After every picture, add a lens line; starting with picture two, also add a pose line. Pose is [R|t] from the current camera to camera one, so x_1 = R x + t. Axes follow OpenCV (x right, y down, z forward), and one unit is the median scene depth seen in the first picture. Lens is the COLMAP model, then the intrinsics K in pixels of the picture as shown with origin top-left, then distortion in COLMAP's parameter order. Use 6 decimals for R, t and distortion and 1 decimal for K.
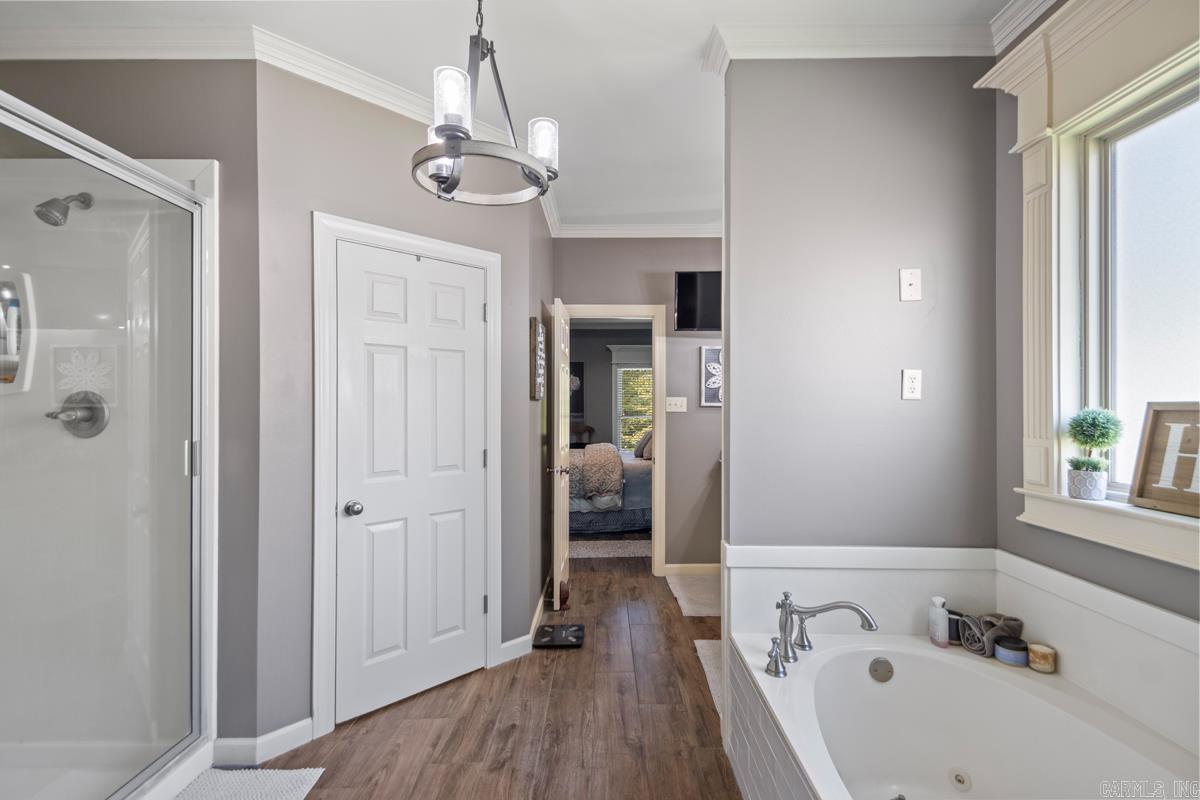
lens RADIAL K [[552.7, 0, 600.6], [0, 552.7, 400.9], [0, 0, 1]] dist [0.024227, -0.005246]
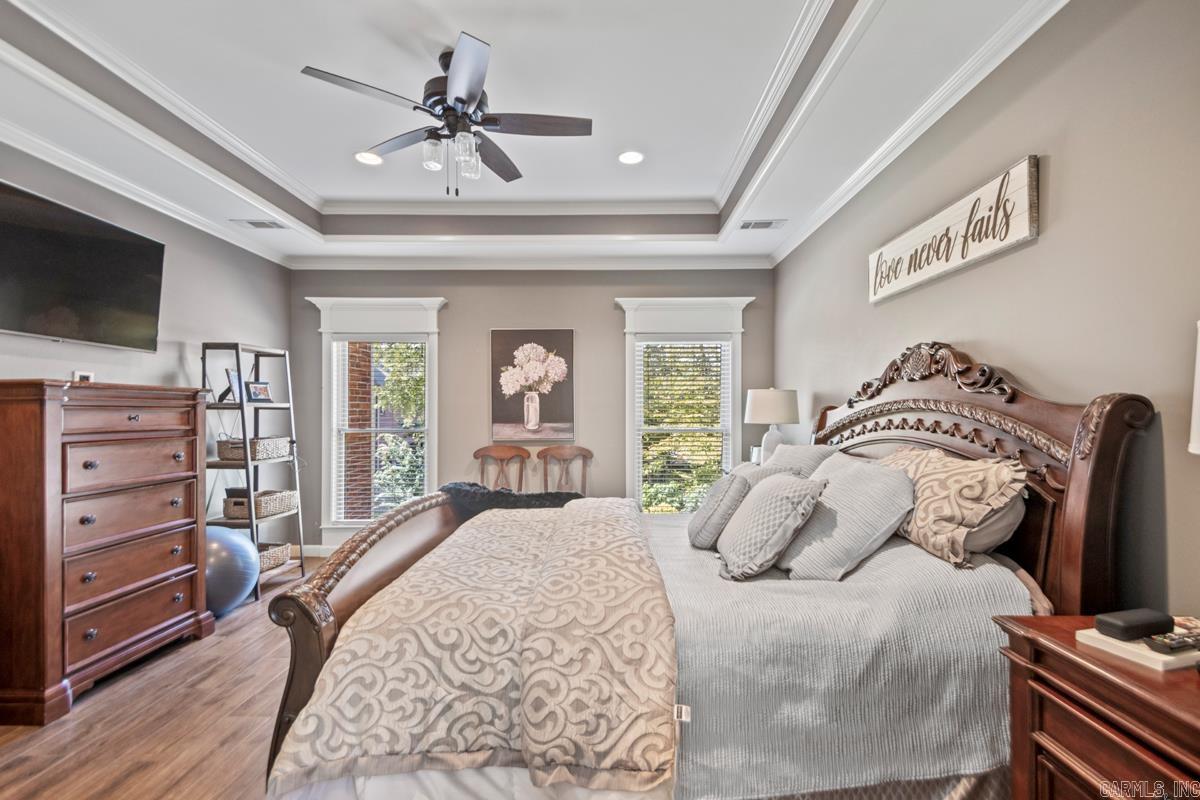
lens RADIAL K [[552.7, 0, 601.3], [0, 552.7, 402.8], [0, 0, 1]] dist [0.024227, -0.005246]
pose [[0.999917, 0.002000, -0.012747, 0.008147], [-0.002001, 0.999998, 0.000010, 0.008196], [0.012747, 0.000016, 0.999919, 0.735040]]
